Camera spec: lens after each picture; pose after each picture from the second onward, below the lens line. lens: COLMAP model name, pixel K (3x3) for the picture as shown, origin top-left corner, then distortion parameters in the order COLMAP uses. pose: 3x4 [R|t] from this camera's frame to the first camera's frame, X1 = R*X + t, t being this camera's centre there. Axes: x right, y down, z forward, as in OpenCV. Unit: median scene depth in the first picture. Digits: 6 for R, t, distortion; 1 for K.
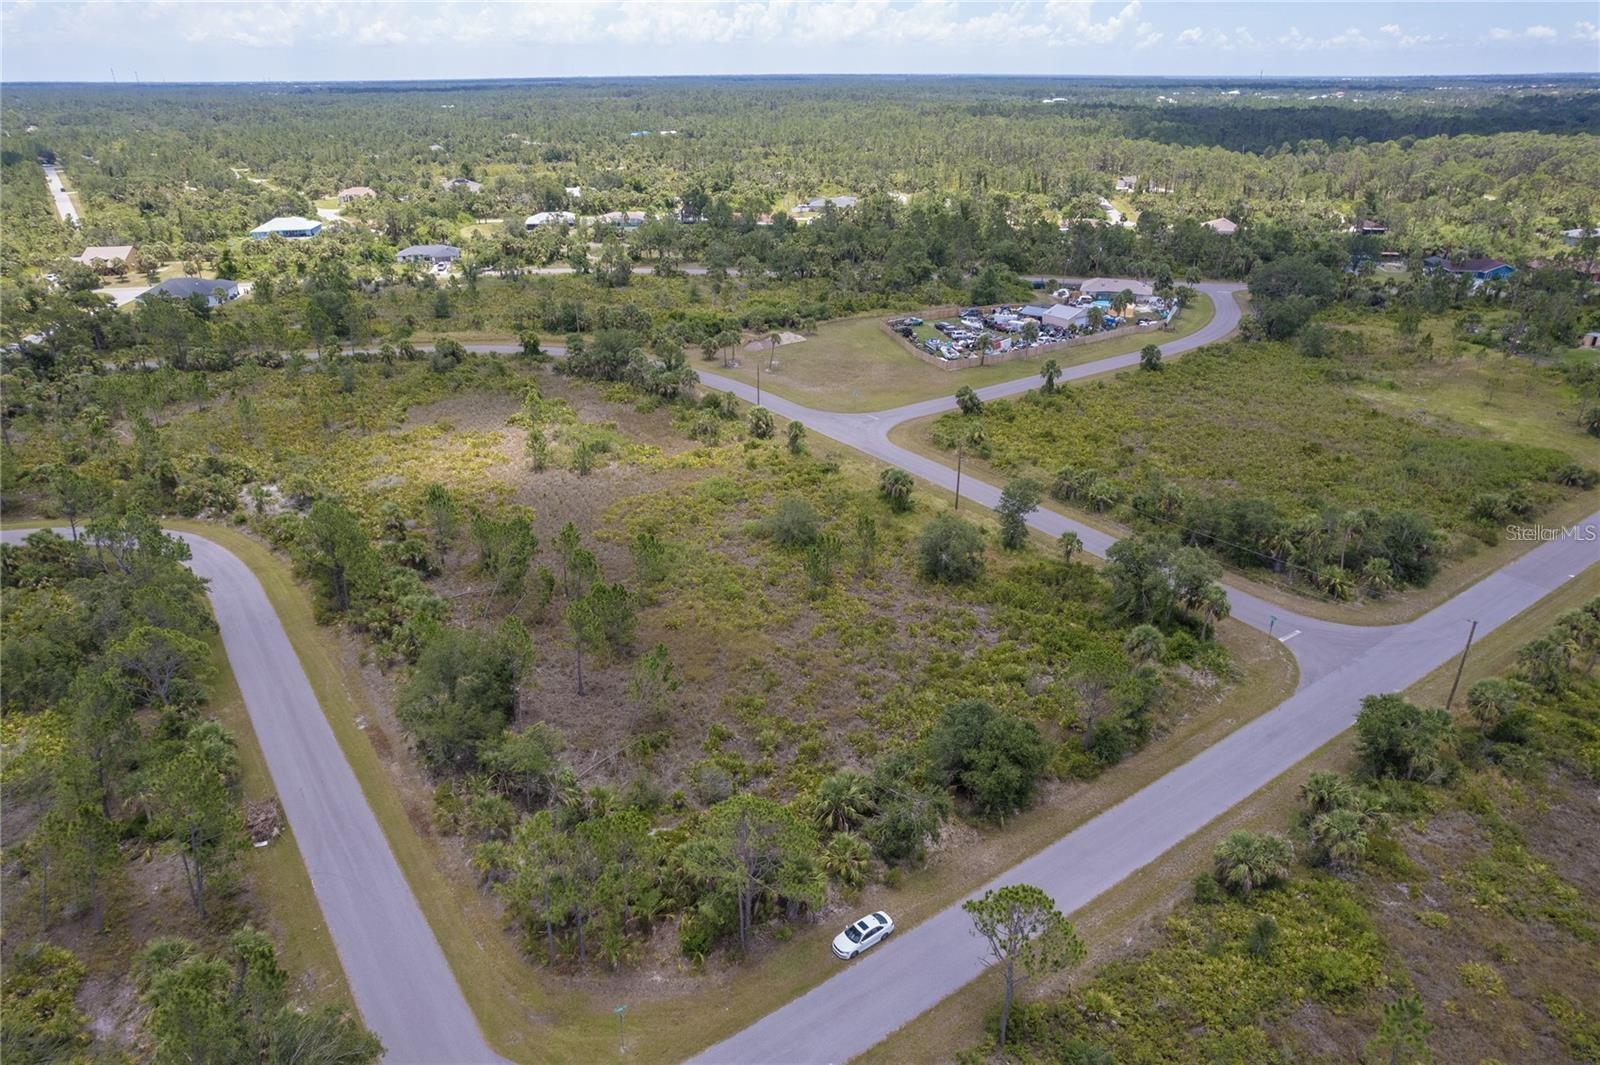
lens RADIAL K [[1018.2, 0, 800.0], [0, 1018.2, 532.5], [0, 0, 1]] dist [-0.076371, 0.067403]
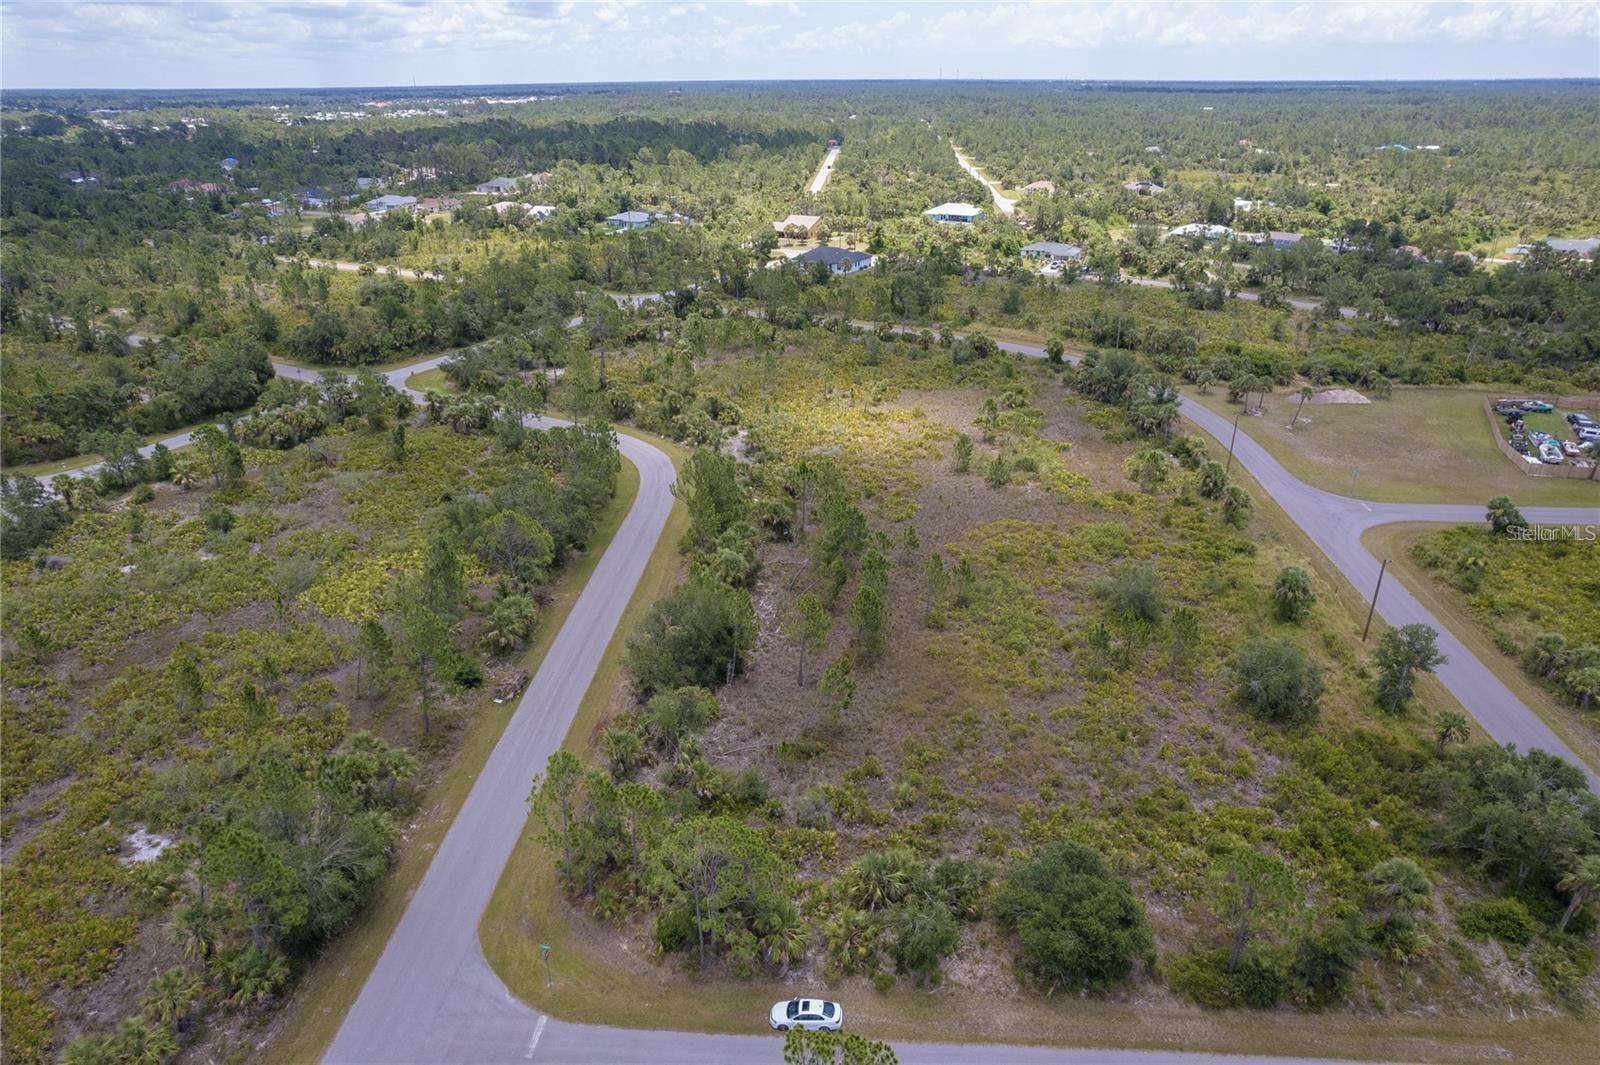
lens RADIAL K [[1018.2, 0, 800.0], [0, 1018.2, 532.5], [0, 0, 1]] dist [-0.076371, 0.067403]
pose [[0.773993, 0.262309, -0.576307, 0.154023], [-0.262545, 0.961179, 0.084882, -0.034337], [0.576199, 0.085608, 0.812813, 0.066833]]
